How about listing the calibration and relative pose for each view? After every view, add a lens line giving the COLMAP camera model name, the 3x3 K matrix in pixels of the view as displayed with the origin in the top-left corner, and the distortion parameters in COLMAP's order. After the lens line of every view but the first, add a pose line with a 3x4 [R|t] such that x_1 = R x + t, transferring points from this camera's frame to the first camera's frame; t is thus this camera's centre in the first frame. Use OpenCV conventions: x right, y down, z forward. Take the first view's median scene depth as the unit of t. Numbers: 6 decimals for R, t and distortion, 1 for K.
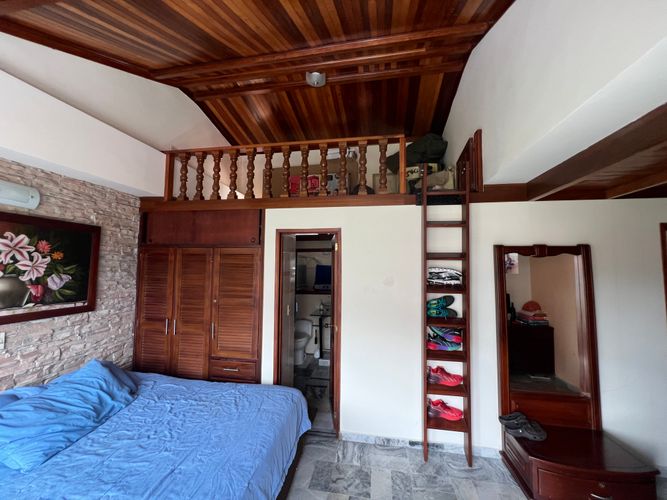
lens RADIAL K [[269.5, 0, 331.8], [0, 269.5, 248.5], [0, 0, 1]] dist [0.009482, -0.002383]
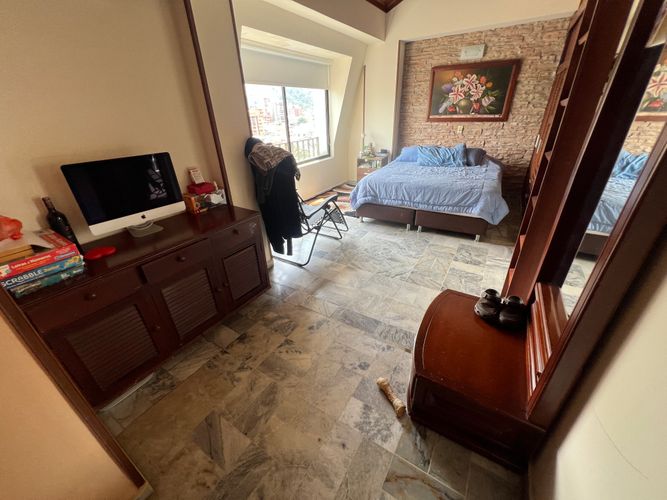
lens RADIAL K [[269.5, 0, 334.8], [0, 269.5, 248.7], [0, 0, 1]] dist [0.009482, -0.002383]
pose [[-0.363198, 0.429782, -0.826665, 1.282197], [0.084077, 0.898752, 0.430320, 0.138567], [0.927911, 0.086788, -0.362560, 0.757250]]
